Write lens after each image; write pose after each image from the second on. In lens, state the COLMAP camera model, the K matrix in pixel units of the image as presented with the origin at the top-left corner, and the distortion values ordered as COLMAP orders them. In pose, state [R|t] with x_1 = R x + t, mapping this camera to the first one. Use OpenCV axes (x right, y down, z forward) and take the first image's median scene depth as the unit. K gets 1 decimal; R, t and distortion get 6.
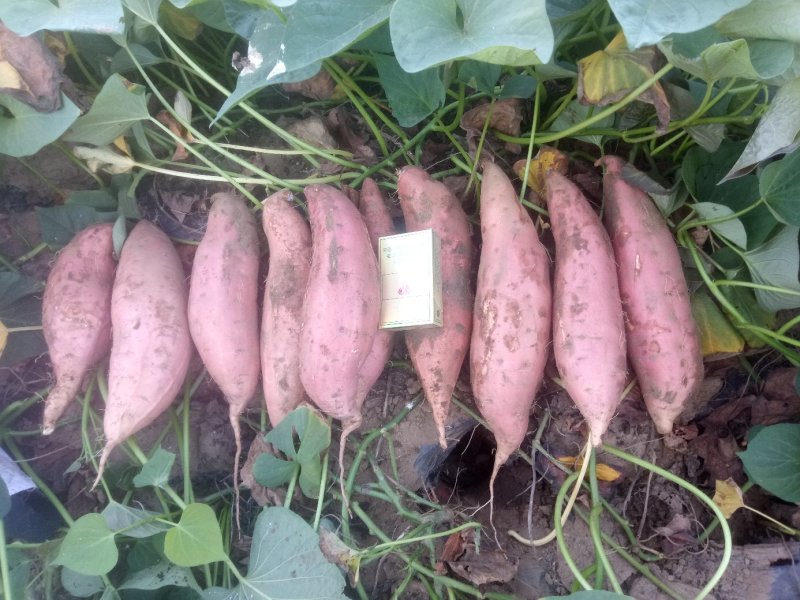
lens RADIAL K [[623.1, 0, 400.0], [0, 623.1, 300.0], [0, 0, 1]] dist [0.007877, -0.001942]
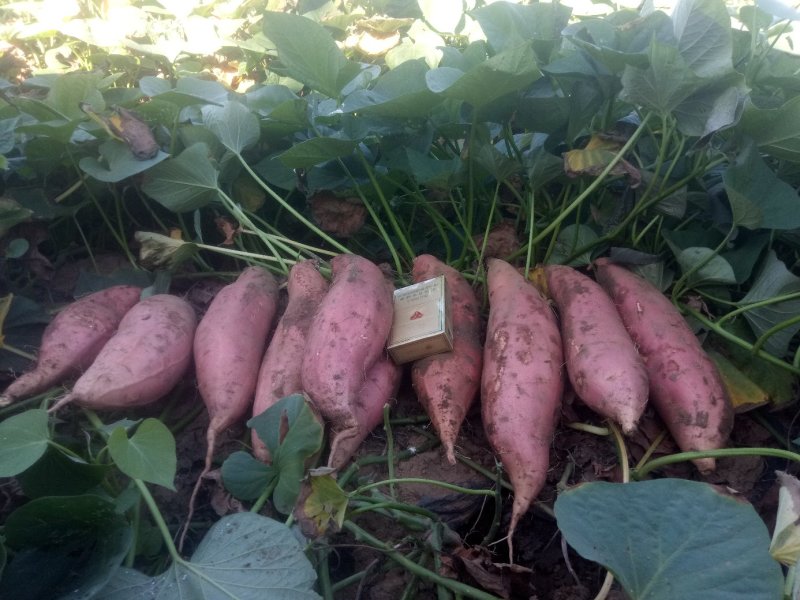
lens RADIAL K [[623.1, 0, 400.0], [0, 623.1, 300.0], [0, 0, 1]] dist [0.007877, -0.001942]
pose [[0.996168, 0.086541, -0.012670, -0.009366], [-0.072213, 0.732068, -0.677393, 0.665655], [-0.049346, 0.675712, 0.735512, 0.232148]]
